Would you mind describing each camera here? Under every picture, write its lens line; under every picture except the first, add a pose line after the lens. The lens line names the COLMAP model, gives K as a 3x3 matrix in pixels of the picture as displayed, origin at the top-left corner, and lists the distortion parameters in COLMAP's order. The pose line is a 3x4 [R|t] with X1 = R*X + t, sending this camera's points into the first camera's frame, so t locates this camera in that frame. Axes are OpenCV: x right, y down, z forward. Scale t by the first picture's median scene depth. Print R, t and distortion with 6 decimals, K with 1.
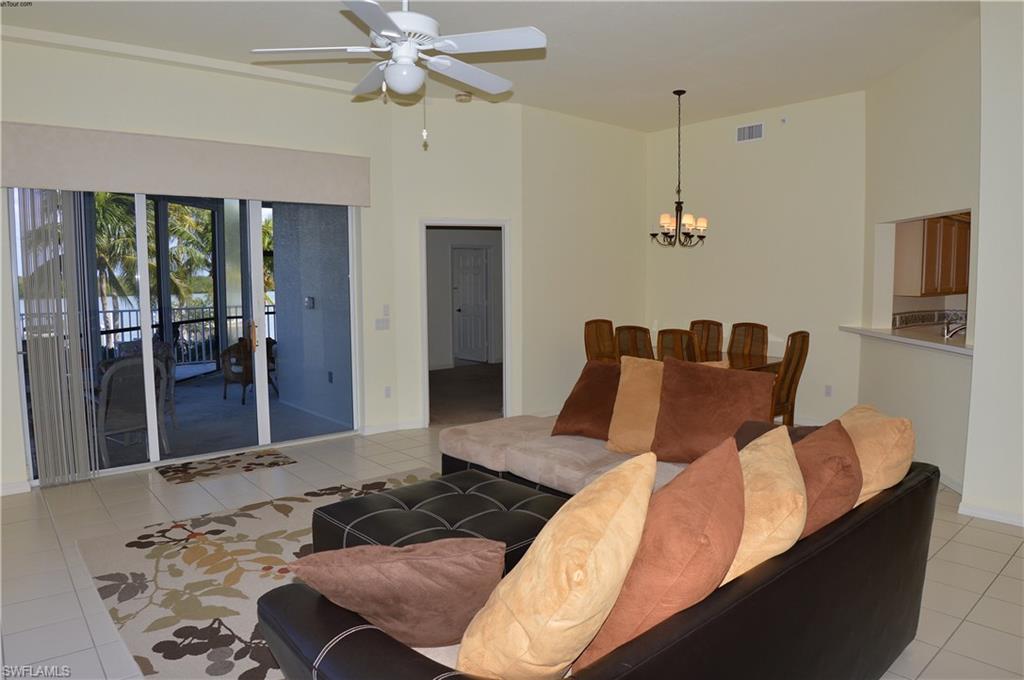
lens RADIAL K [[670.2, 0, 512.0], [0, 670.2, 340.0], [0, 0, 1]] dist [-0.128996, 0.047992]
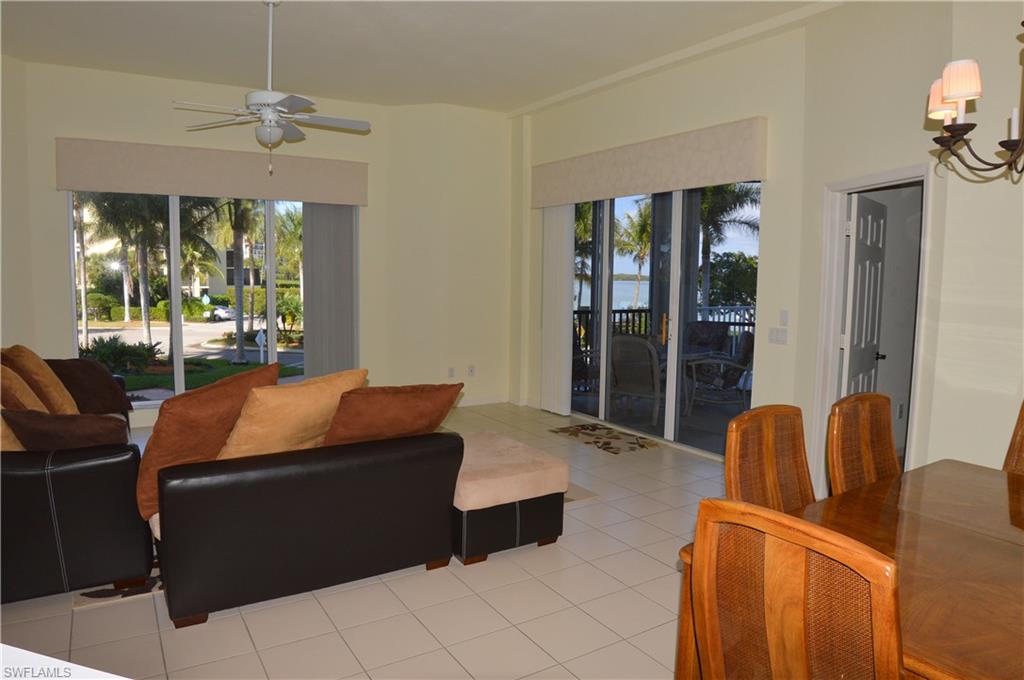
lens RADIAL K [[664.3, 0, 499.6], [0, 664.3, 339.9], [0, 0, 1]] dist [-0.099213, 0.016897]
pose [[-0.161254, 0.102737, -0.981551, 0.569962], [-0.104312, 0.987222, 0.120467, -0.074973], [0.981385, 0.121813, -0.148477, 0.812647]]
